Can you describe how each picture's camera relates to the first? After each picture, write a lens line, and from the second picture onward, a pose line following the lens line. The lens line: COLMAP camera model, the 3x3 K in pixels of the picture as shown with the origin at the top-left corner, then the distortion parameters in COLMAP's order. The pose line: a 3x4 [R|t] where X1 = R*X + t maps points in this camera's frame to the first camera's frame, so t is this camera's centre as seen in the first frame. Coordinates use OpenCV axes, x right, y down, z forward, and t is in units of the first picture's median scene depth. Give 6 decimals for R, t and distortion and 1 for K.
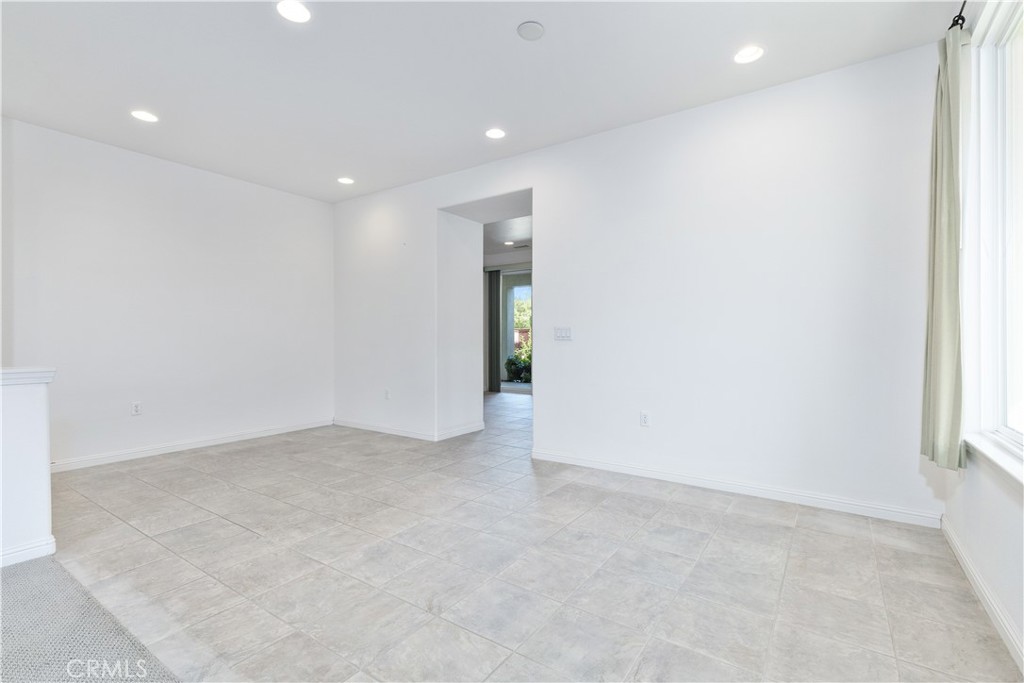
lens RADIAL K [[469.0, 0, 512.2], [0, 469.0, 342.9], [0, 0, 1]] dist [-0.005126, 0.000800]
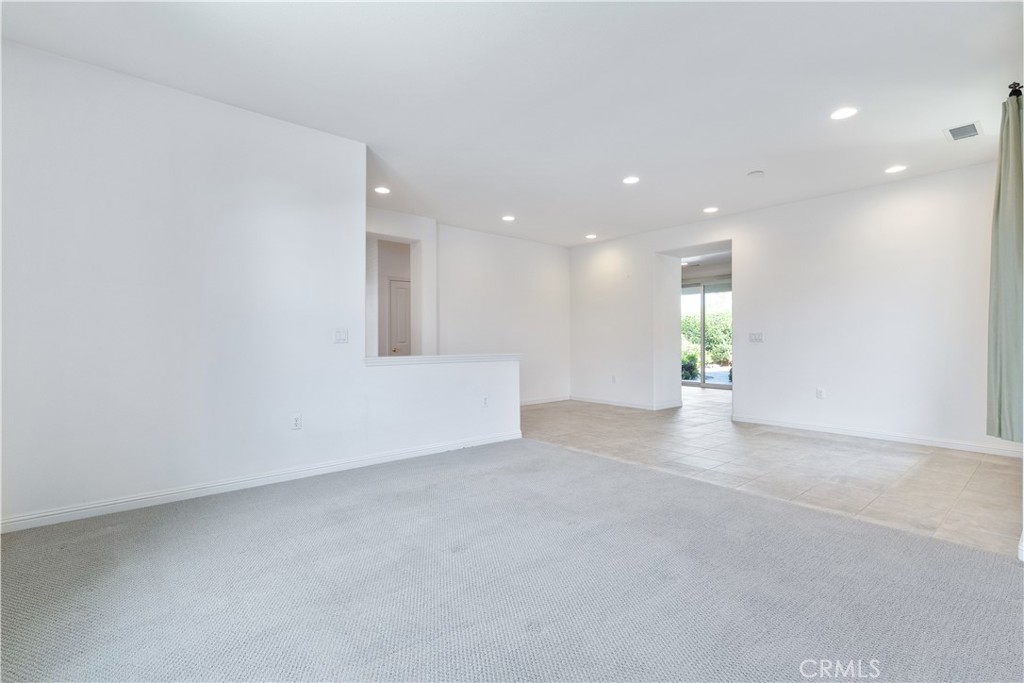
lens RADIAL K [[469.0, 0, 512.6], [0, 469.0, 343.6], [0, 0, 1]] dist [-0.005126, 0.000800]
pose [[0.968047, -0.004912, -0.250721, -0.268612], [0.006284, 0.999969, 0.004672, -0.011029], [0.250690, -0.006098, 0.968048, -0.641235]]
